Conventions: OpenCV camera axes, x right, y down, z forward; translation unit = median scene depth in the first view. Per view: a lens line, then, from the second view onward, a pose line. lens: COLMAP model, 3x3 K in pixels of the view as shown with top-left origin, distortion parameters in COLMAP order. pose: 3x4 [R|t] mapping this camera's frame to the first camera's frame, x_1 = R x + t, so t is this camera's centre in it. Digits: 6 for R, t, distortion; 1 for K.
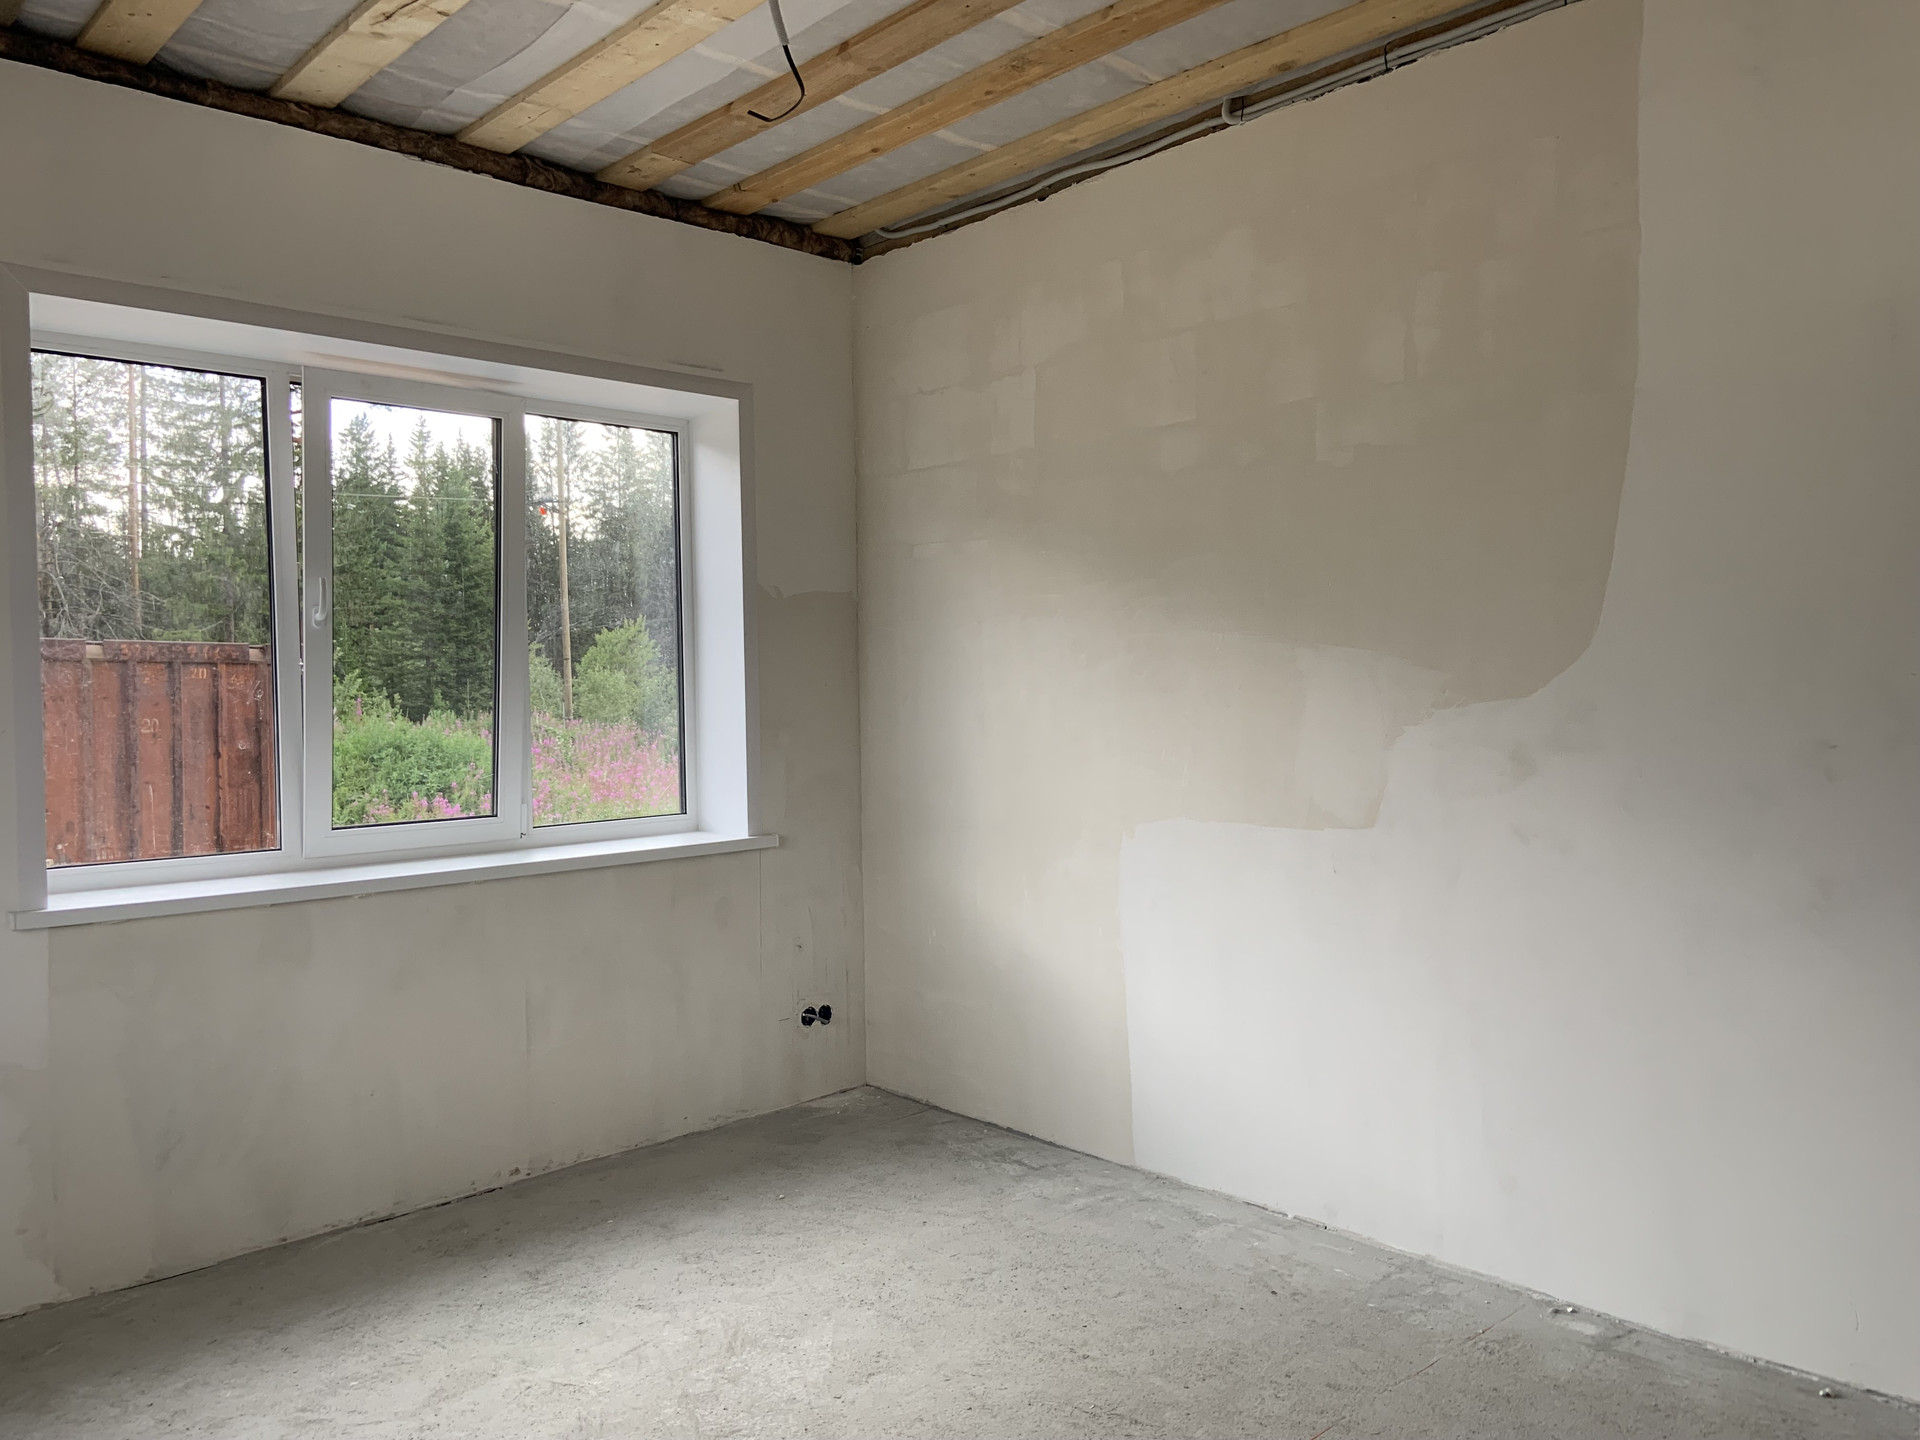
lens RADIAL K [[1448.4, 0, 964.3], [0, 1448.4, 710.1], [0, 0, 1]] dist [0.099384, -0.116225]
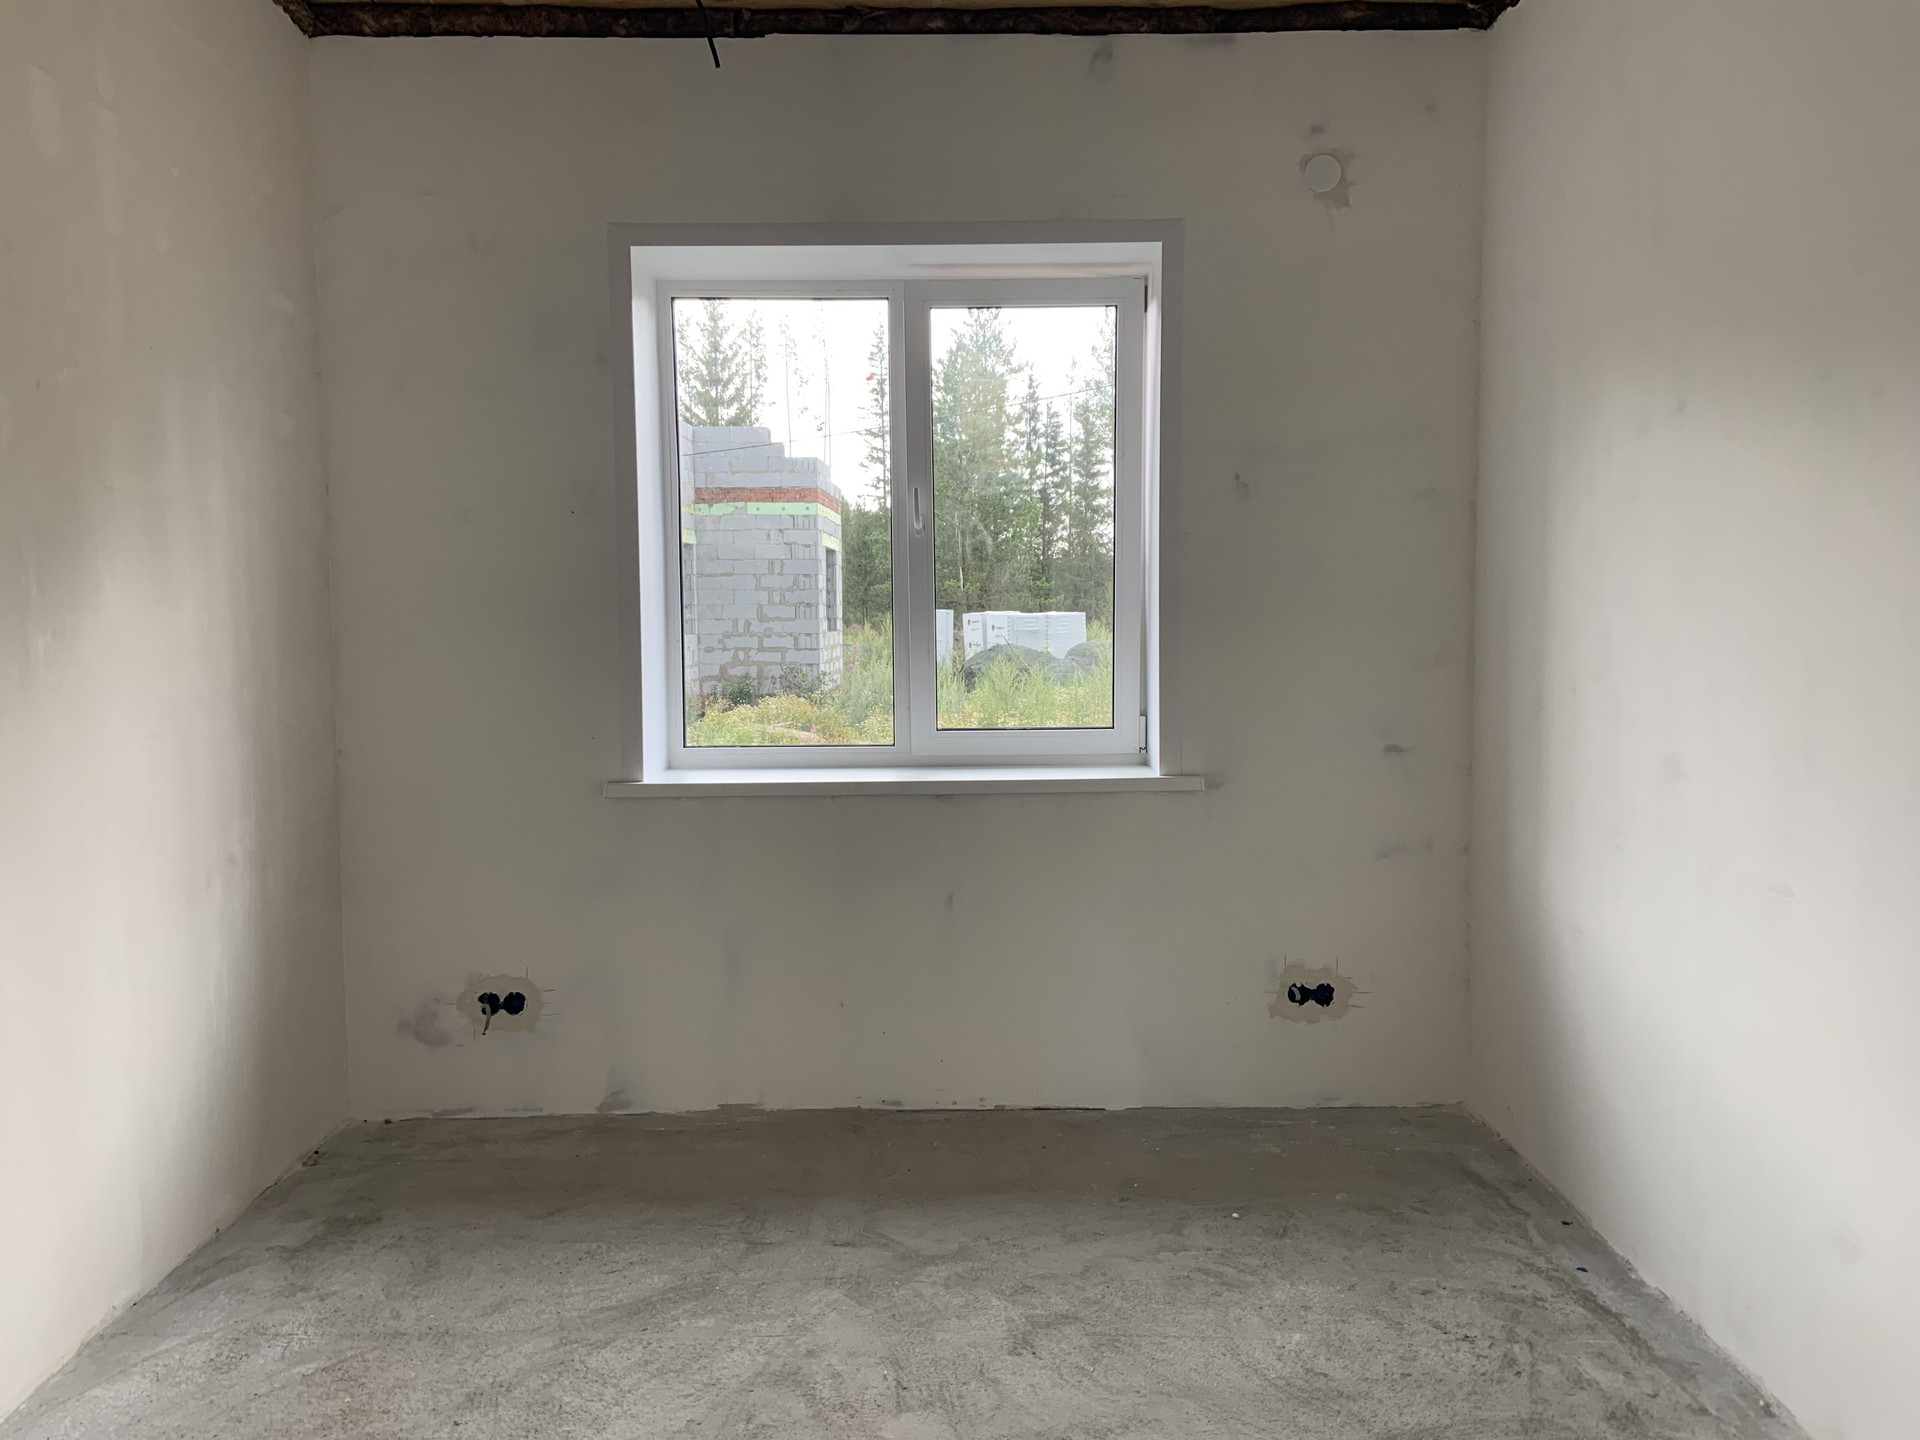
lens RADIAL K [[1448.4, 0, 951.8], [0, 1448.4, 723.8], [0, 0, 1]] dist [0.099384, -0.116225]
pose [[0.735377, 0.064582, -0.674573, 0.310169], [-0.011817, 0.996519, 0.082522, -0.009853], [0.677555, -0.052713, 0.733581, 0.289486]]
